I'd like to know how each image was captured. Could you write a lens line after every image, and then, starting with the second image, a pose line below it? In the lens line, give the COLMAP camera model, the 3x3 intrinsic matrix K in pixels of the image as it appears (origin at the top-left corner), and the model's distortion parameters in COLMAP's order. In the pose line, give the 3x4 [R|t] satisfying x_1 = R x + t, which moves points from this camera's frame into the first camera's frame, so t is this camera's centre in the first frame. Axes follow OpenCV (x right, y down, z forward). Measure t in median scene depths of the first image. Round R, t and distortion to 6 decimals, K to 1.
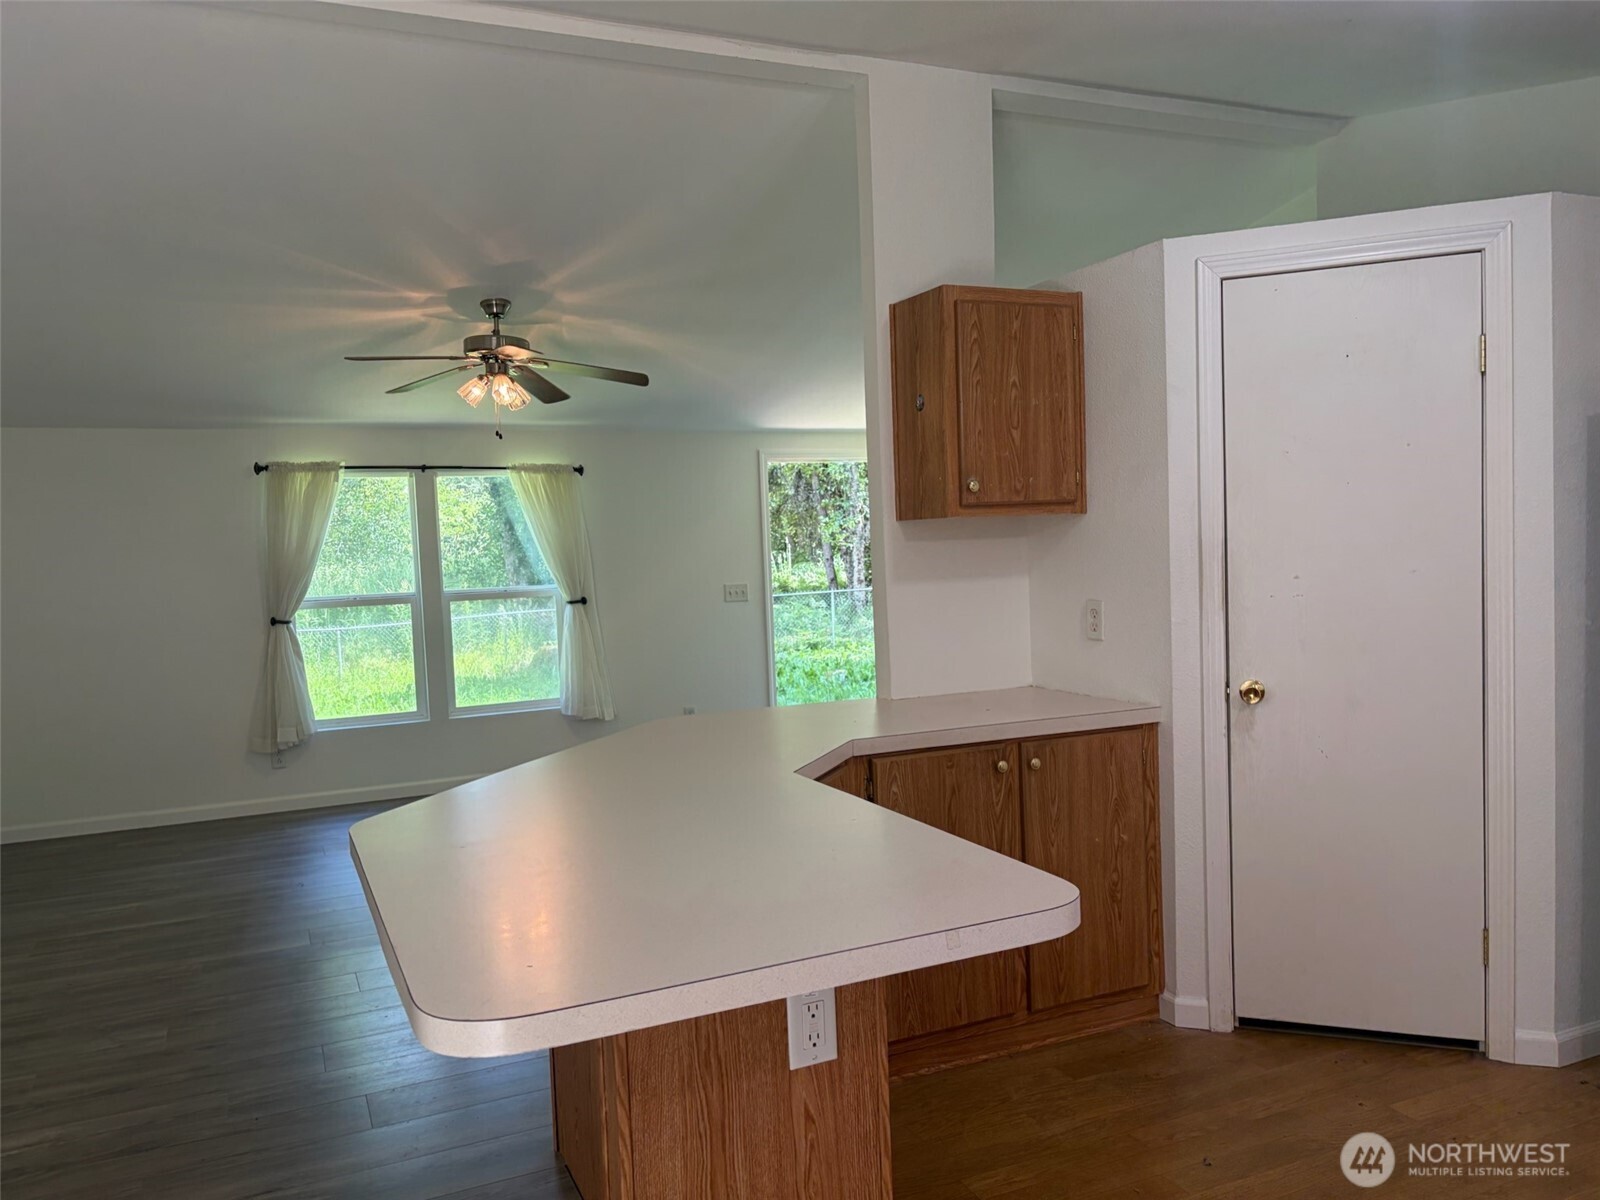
lens RADIAL K [[1201.3, 0, 802.1], [0, 1201.3, 605.2], [0, 0, 1]] dist [0.051092, -0.046876]
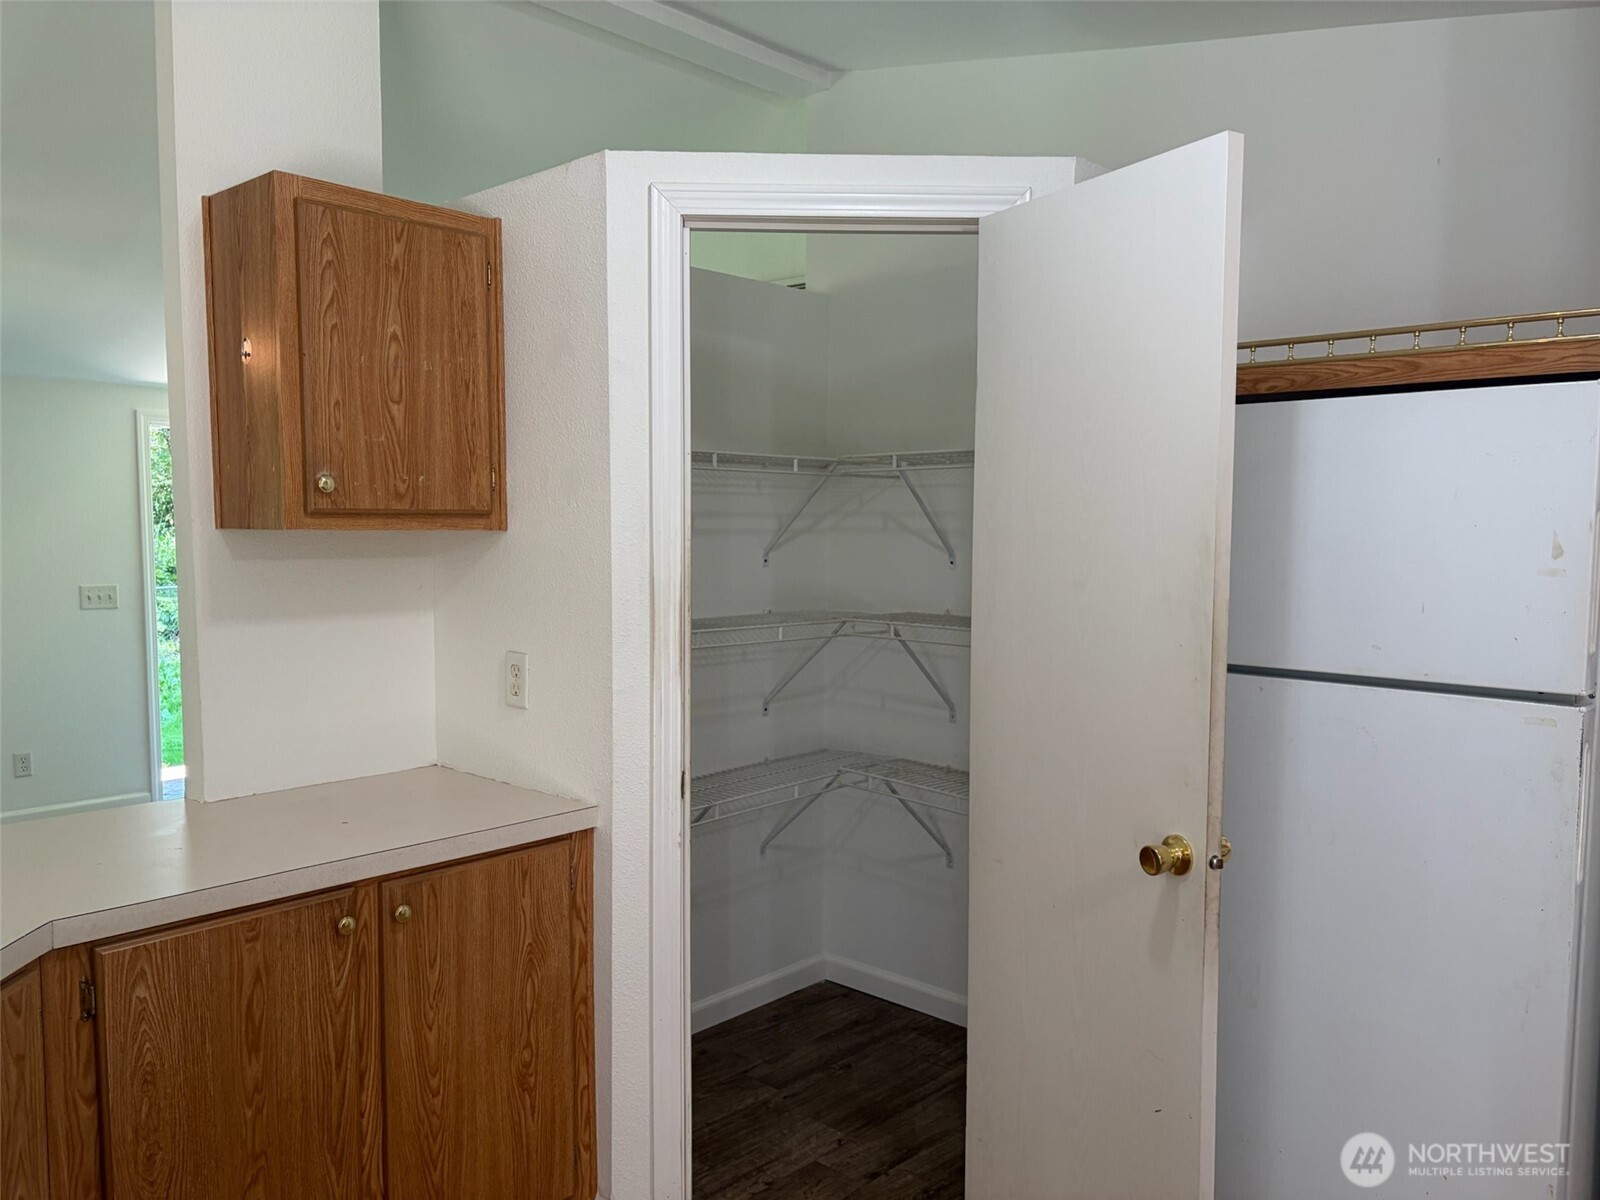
lens RADIAL K [[1201.3, 0, 802.3], [0, 1201.3, 598.6], [0, 0, 1]] dist [0.051092, -0.046876]
pose [[0.917713, 0.013752, 0.397005, 0.120756], [-0.015358, 0.999882, 0.000867, -0.041315], [-0.396947, -0.006893, 0.917816, 0.288952]]
